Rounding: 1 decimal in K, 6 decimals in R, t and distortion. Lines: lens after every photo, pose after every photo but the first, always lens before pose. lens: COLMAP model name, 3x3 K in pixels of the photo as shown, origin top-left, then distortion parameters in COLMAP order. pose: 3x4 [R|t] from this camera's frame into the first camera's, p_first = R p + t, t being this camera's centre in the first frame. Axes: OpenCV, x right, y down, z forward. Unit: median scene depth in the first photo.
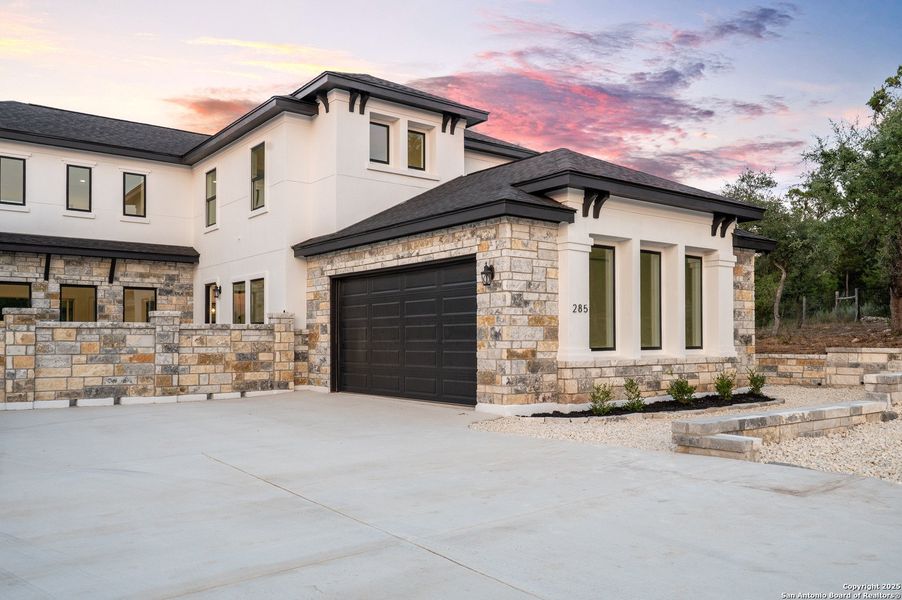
lens RADIAL K [[720.3, 0, 449.1], [0, 720.3, 335.0], [0, 0, 1]] dist [0.019989, -0.021819]
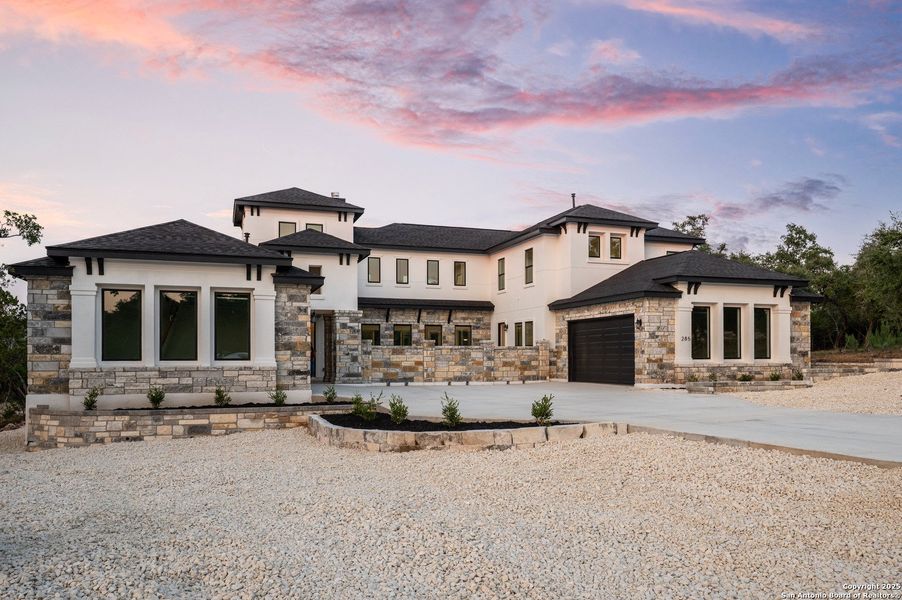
lens RADIAL K [[720.3, 0, 483.5], [0, 720.3, 331.8], [0, 0, 1]] dist [0.019989, -0.021819]
pose [[0.957794, -0.010843, -0.287249, 0.172651], [0.002821, 0.999595, -0.028328, 0.000719], [0.287440, 0.026322, 0.957437, -0.908046]]
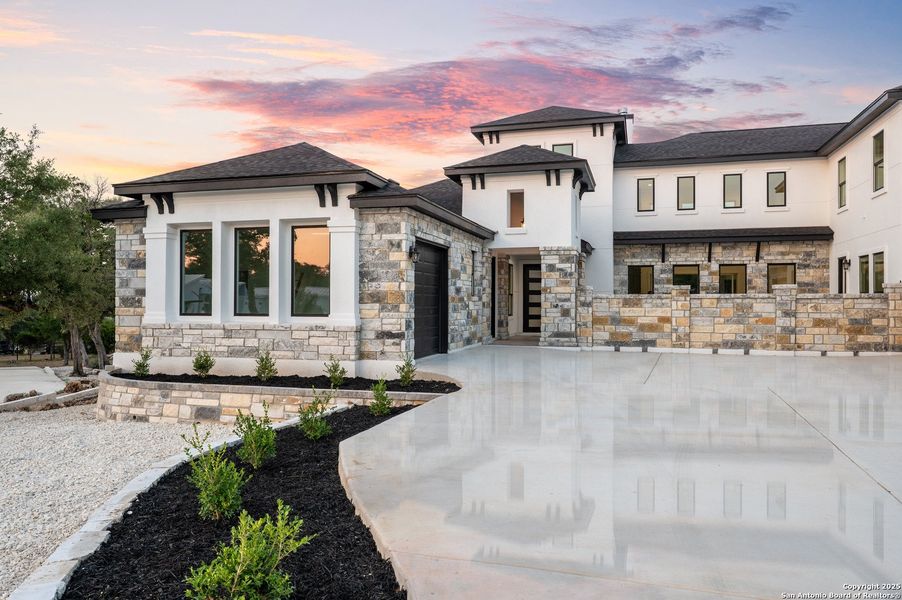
lens RADIAL K [[652.3, 0, 443.3], [0, 652.3, 294.4], [0, 0, 1]] dist [0.002321, -0.000937]
pose [[0.586459, -0.009168, -0.809927, 0.180227], [0.003914, 0.999956, -0.008485, -0.007593], [0.809970, 0.001806, 0.586469, -0.160578]]
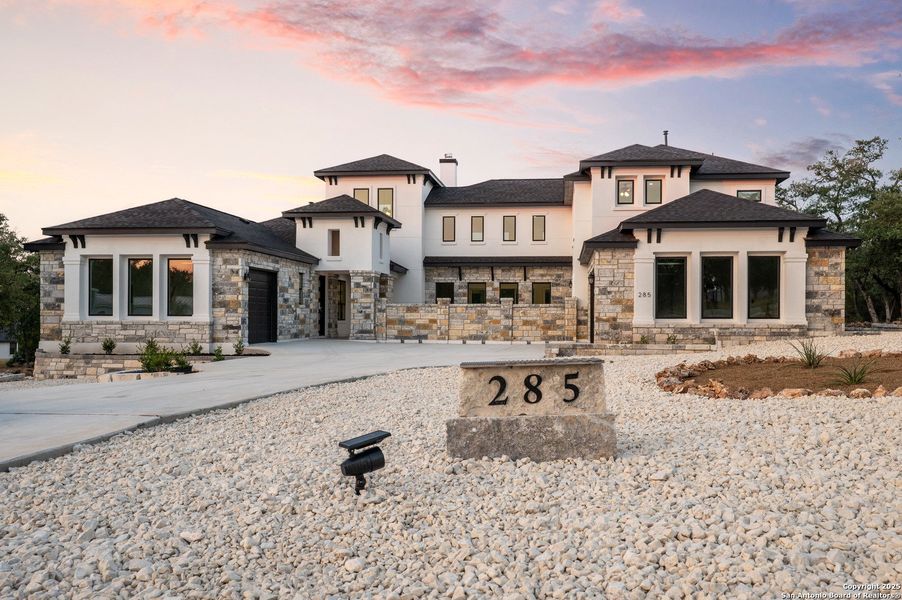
lens RADIAL K [[758.2, 0, 481.0], [0, 758.2, 313.2], [0, 0, 1]] dist [-0.003664, 0.000487]
pose [[0.718863, 0.000620, -0.695151, 0.940011], [0.000028, 1.000000, 0.000920, 0.006207], [0.695152, -0.000681, 0.718863, -0.502453]]
